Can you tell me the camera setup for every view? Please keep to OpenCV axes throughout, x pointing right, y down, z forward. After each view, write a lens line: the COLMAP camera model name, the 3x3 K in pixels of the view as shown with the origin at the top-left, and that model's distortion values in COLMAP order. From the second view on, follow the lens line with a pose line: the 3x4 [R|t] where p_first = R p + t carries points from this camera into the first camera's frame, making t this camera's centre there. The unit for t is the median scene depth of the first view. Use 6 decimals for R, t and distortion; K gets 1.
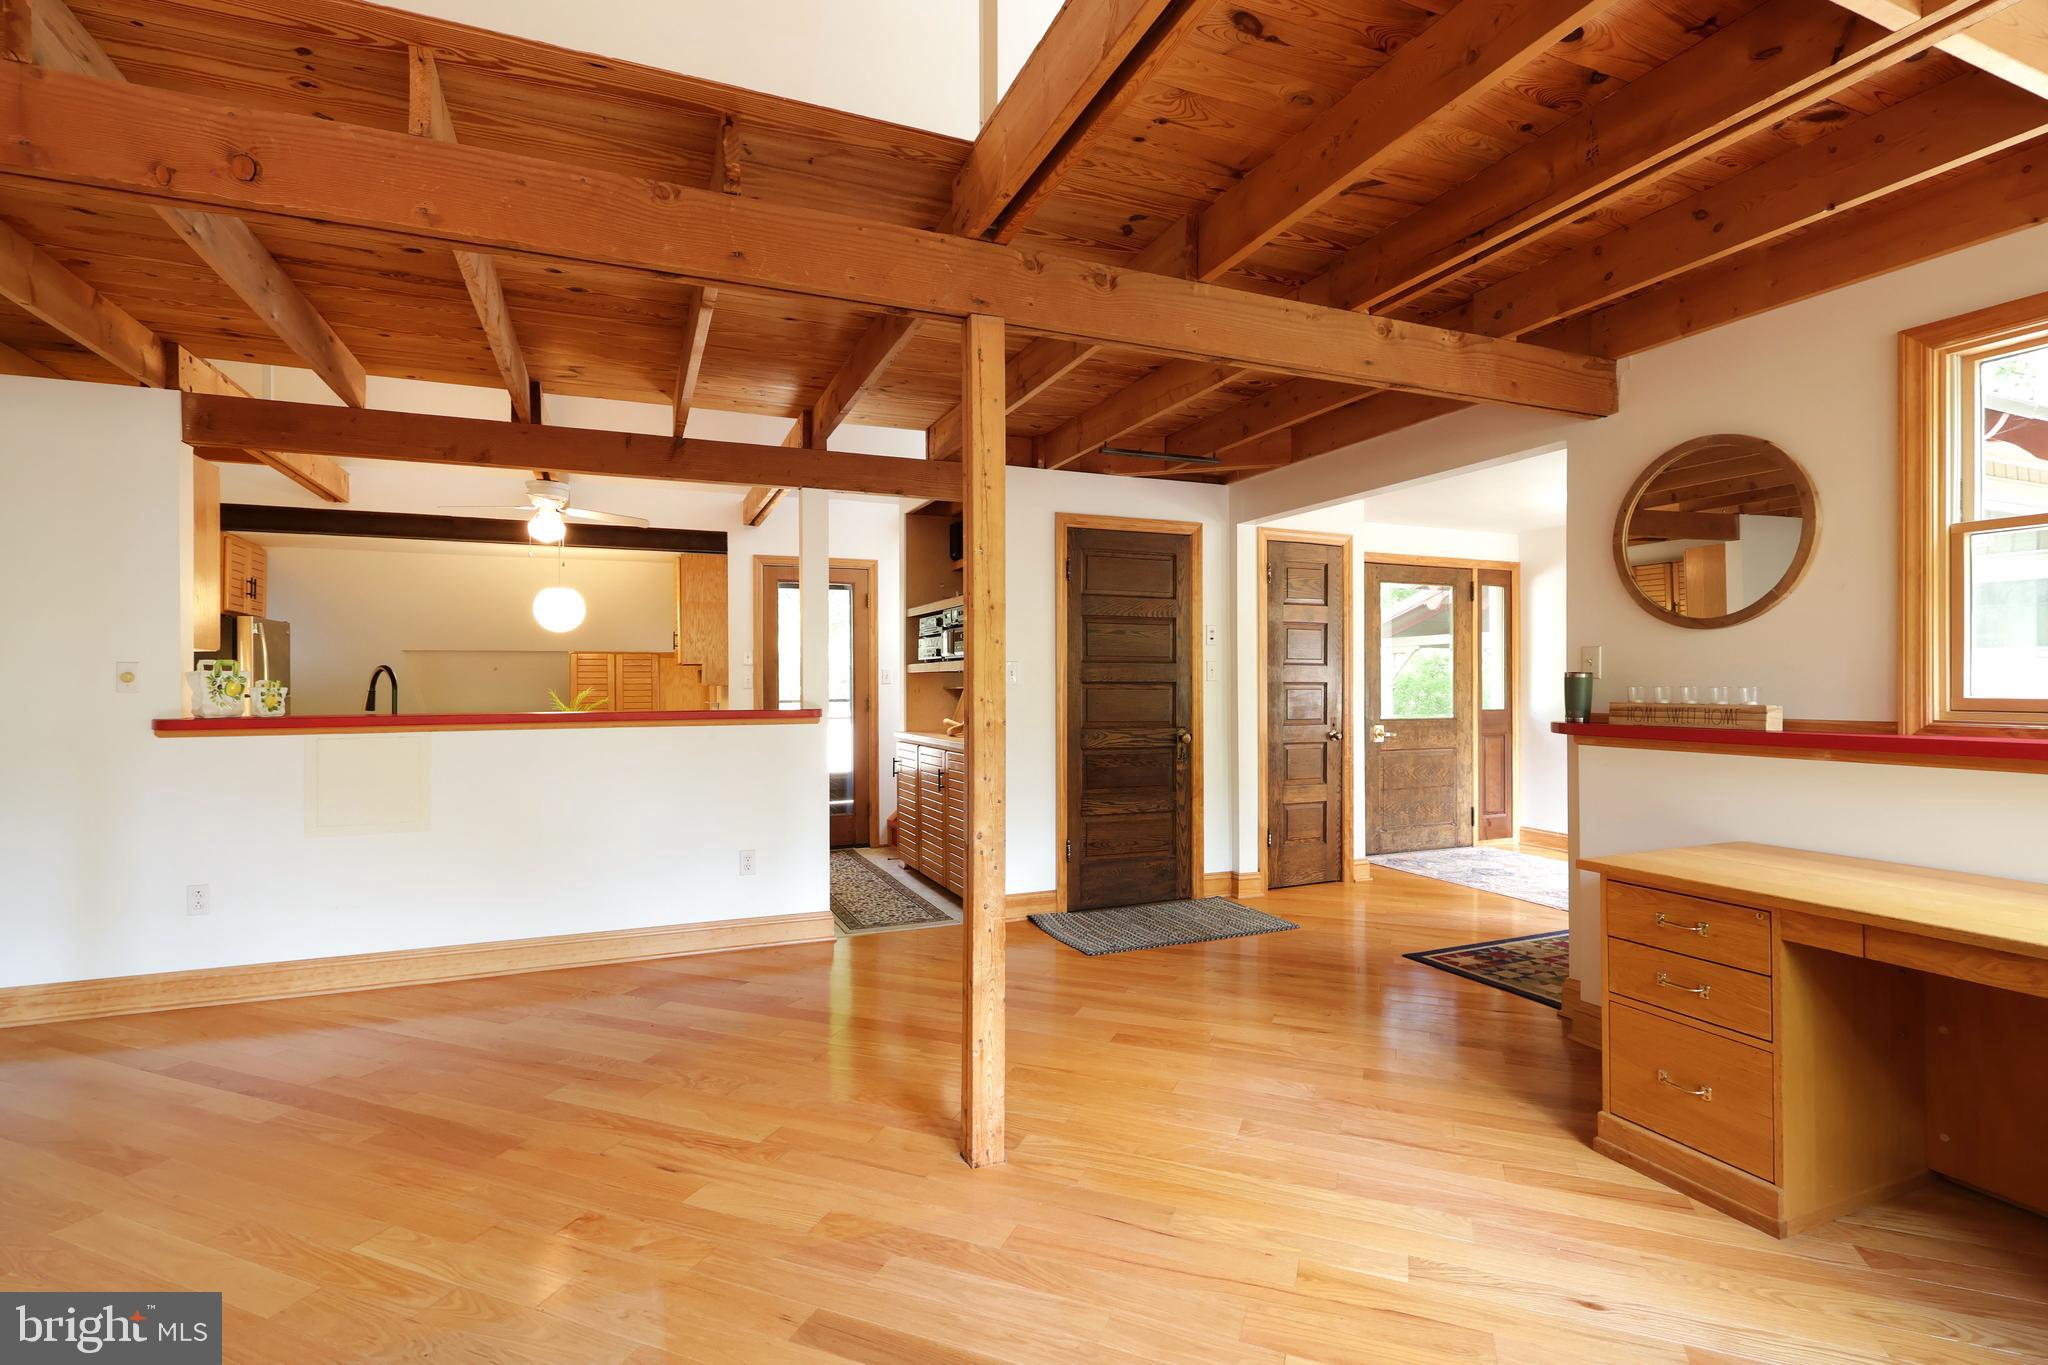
lens RADIAL K [[977.0, 0, 1017.2], [0, 977.0, 673.5], [0, 0, 1]] dist [-0.000414, 0.001792]
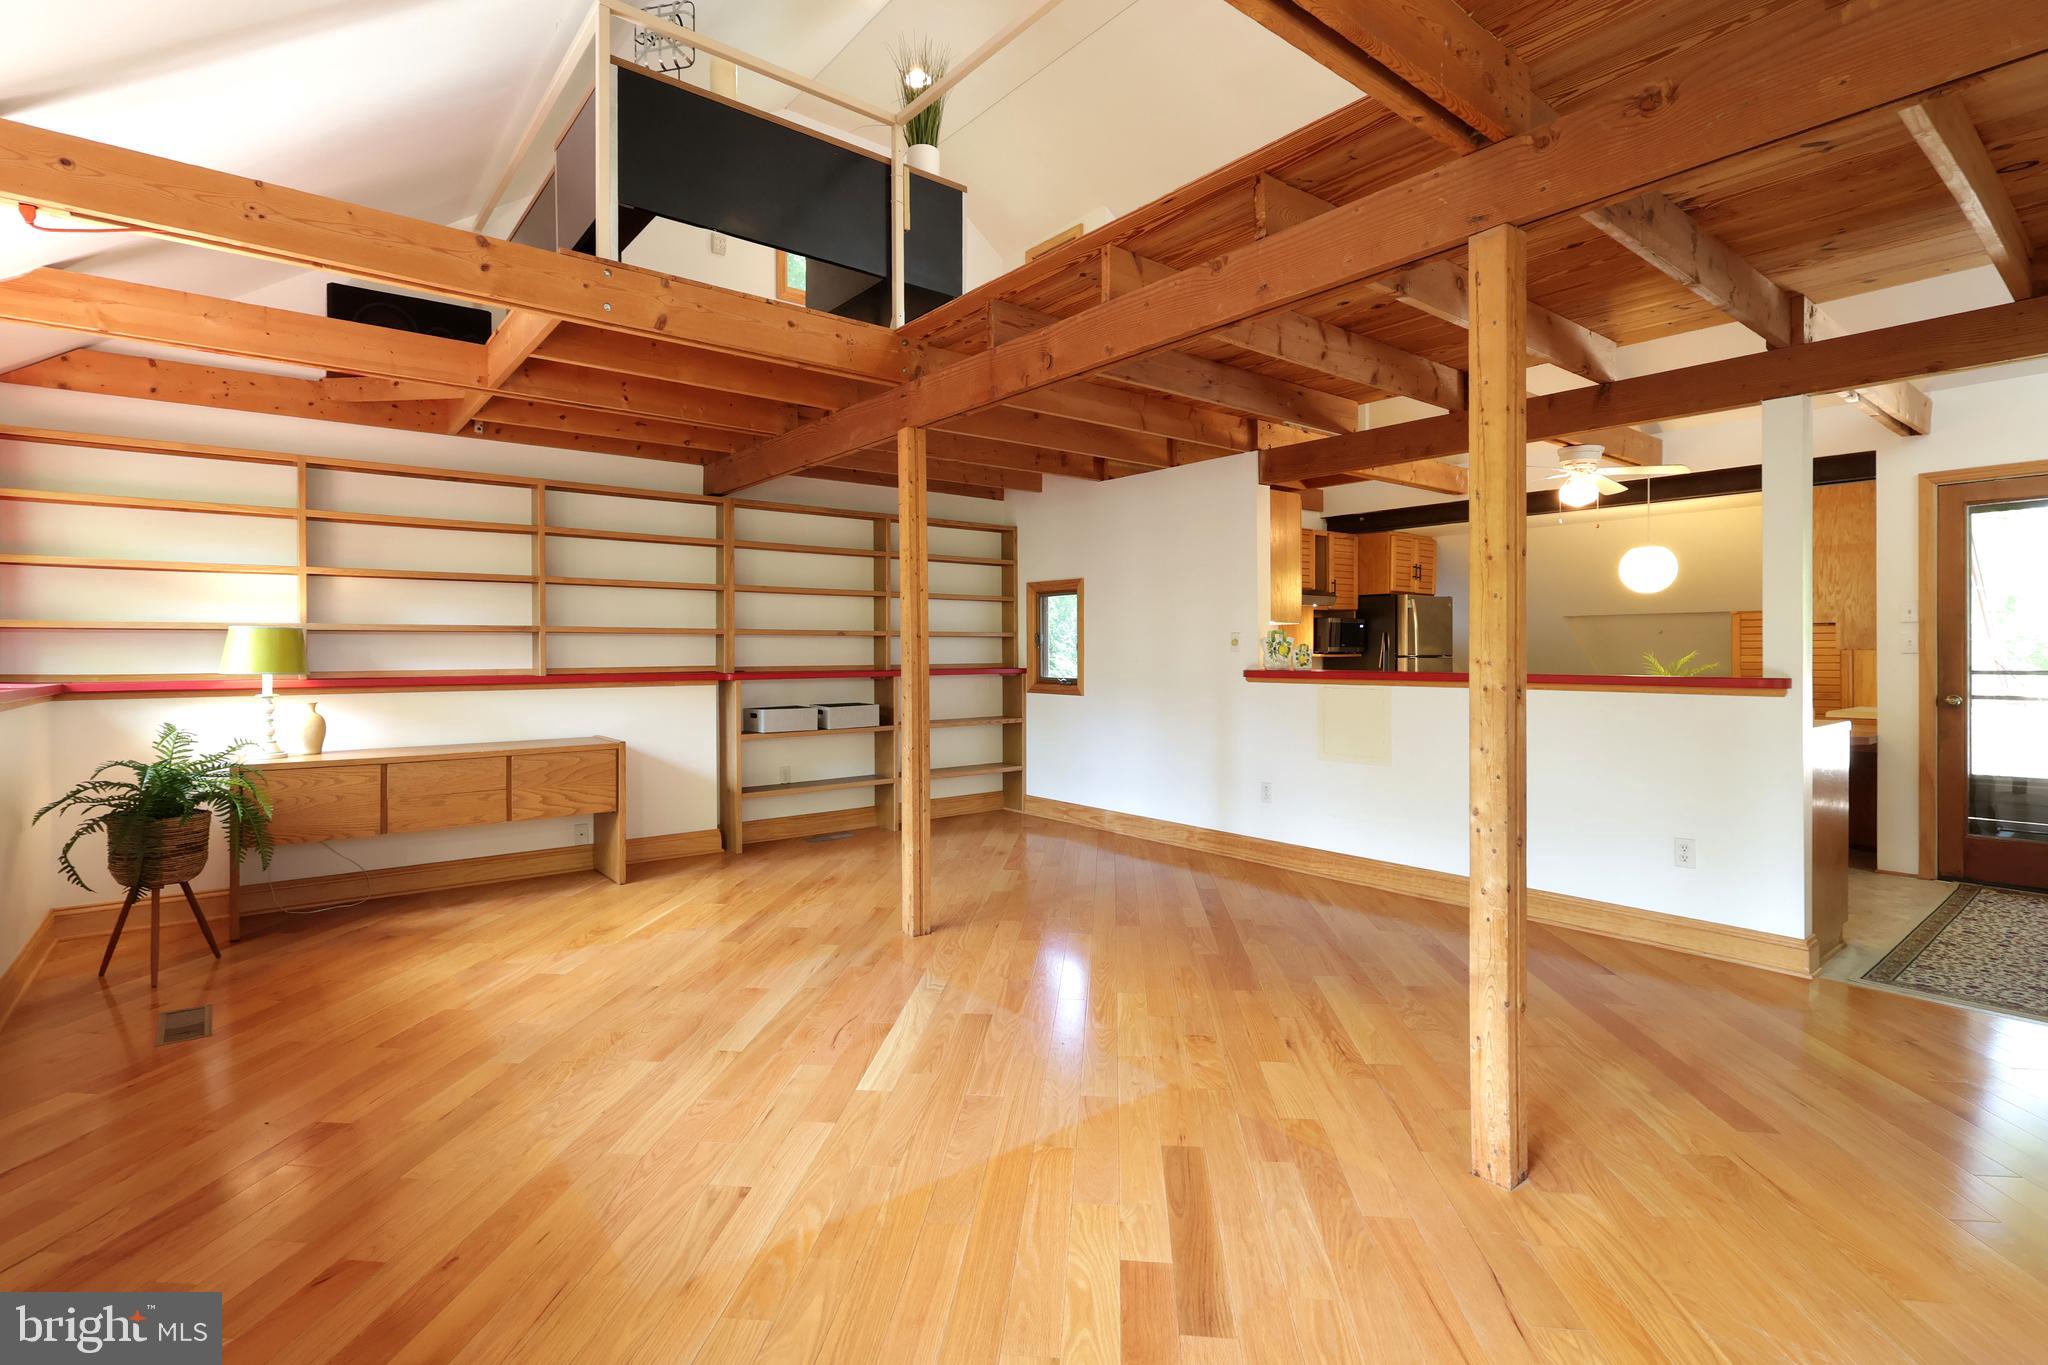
lens RADIAL K [[977.0, 0, 1004.3], [0, 977.0, 648.2], [0, 0, 1]] dist [-0.000414, 0.001792]
pose [[0.266016, 0.000013, -0.963969, 0.307586], [0.009688, 0.999949, 0.002687, 0.003362], [0.963920, -0.010054, 0.266002, 0.144509]]
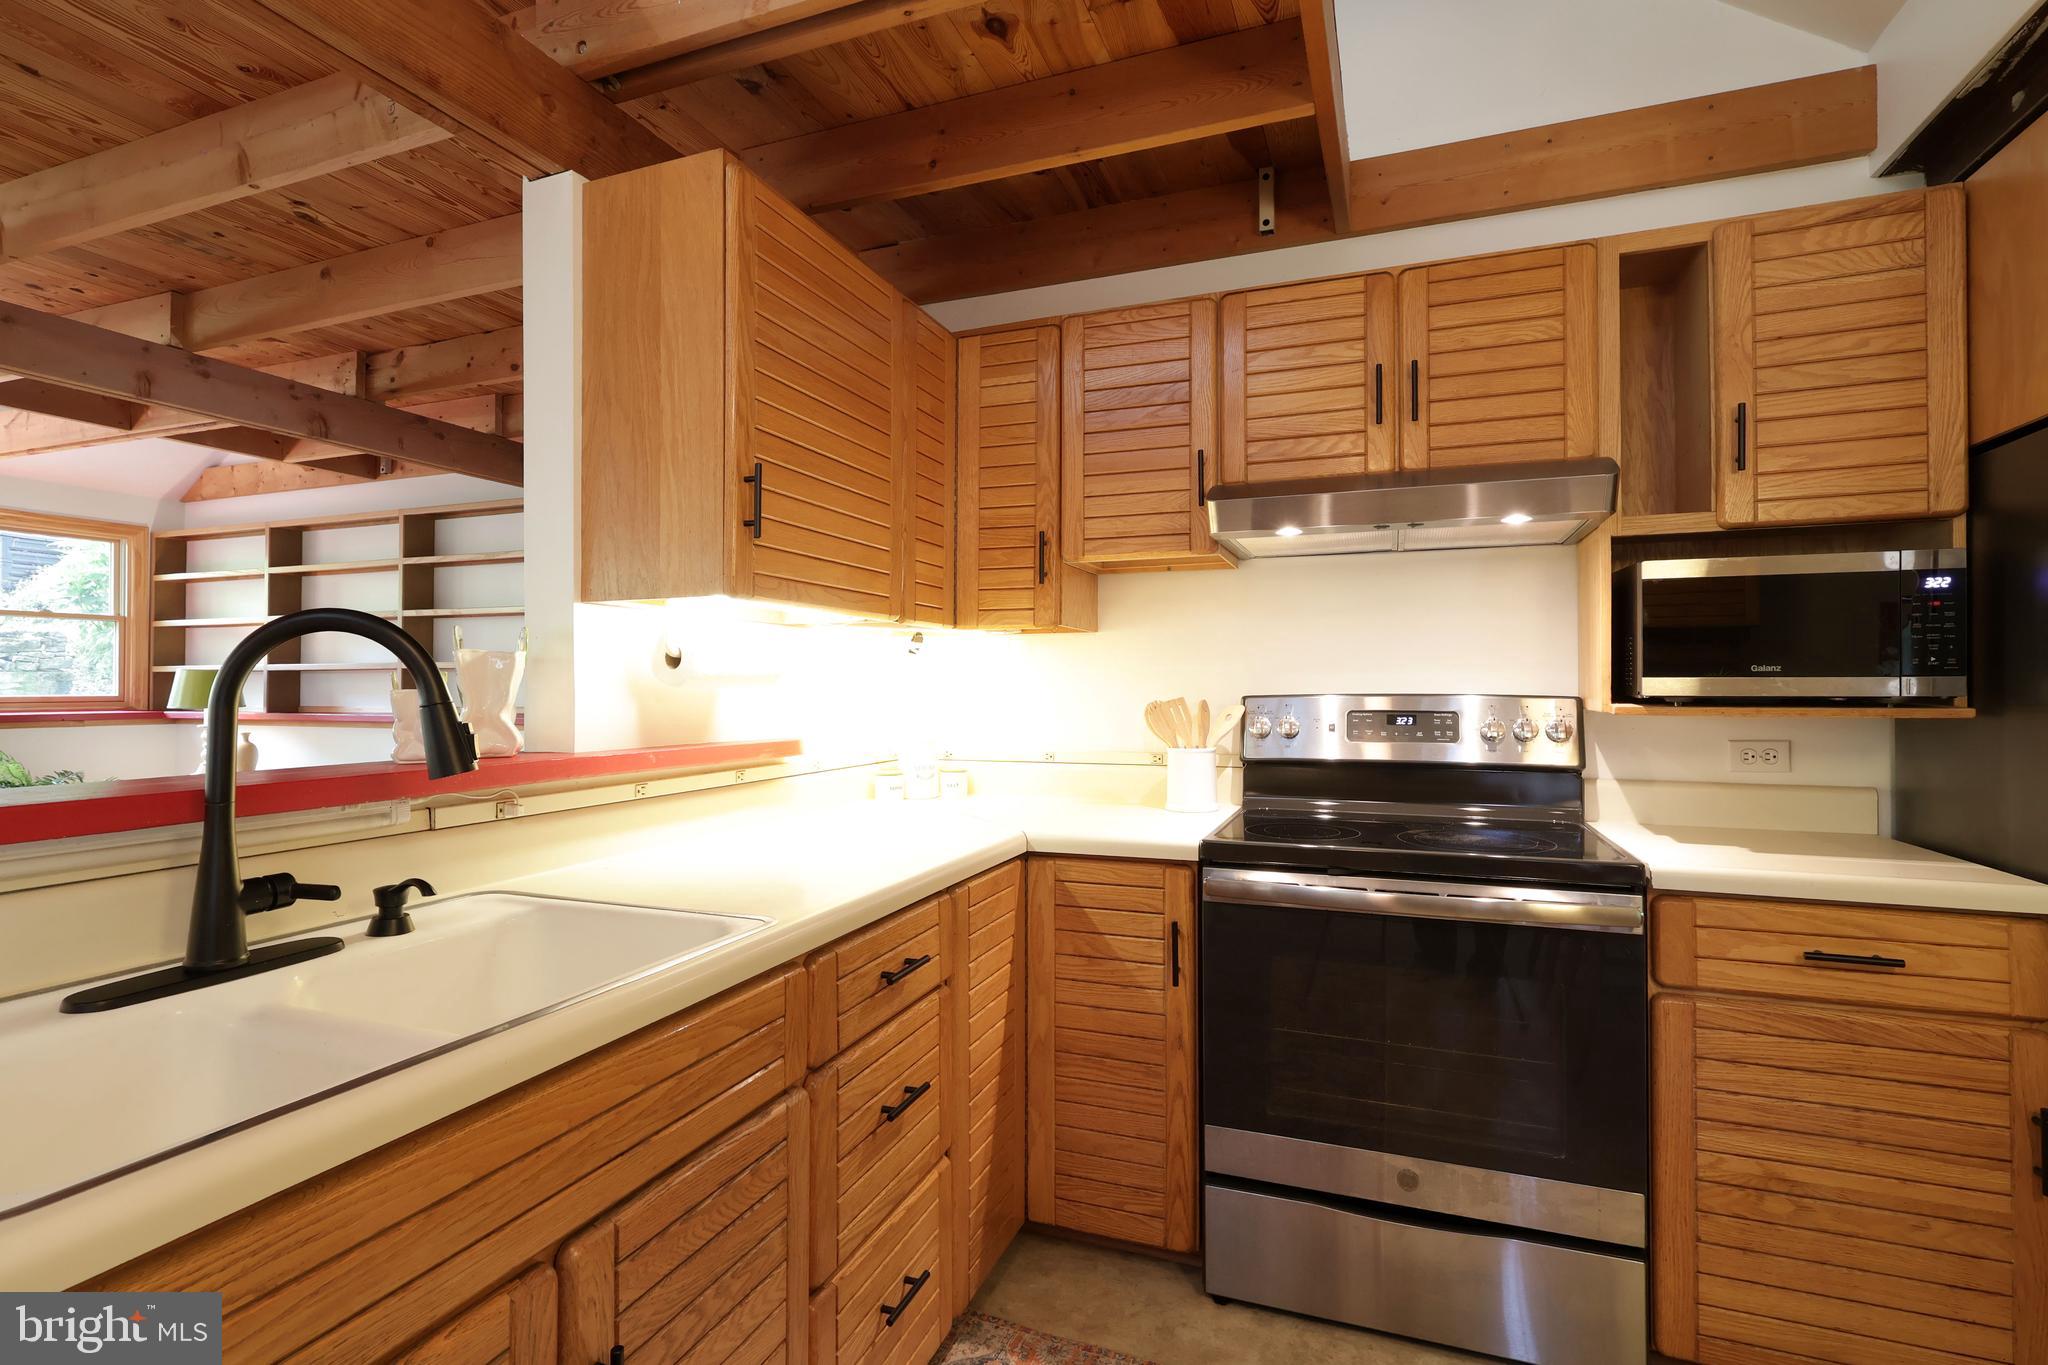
lens RADIAL K [[977.0, 0, 1017.6], [0, 977.0, 672.6], [0, 0, 1]] dist [-0.000414, 0.001792]
pose [[-0.696799, -0.004717, -0.717251, -0.439997], [0.011379, 0.999780, -0.017629, 0.011259], [0.717176, -0.020445, -0.696592, 0.971933]]
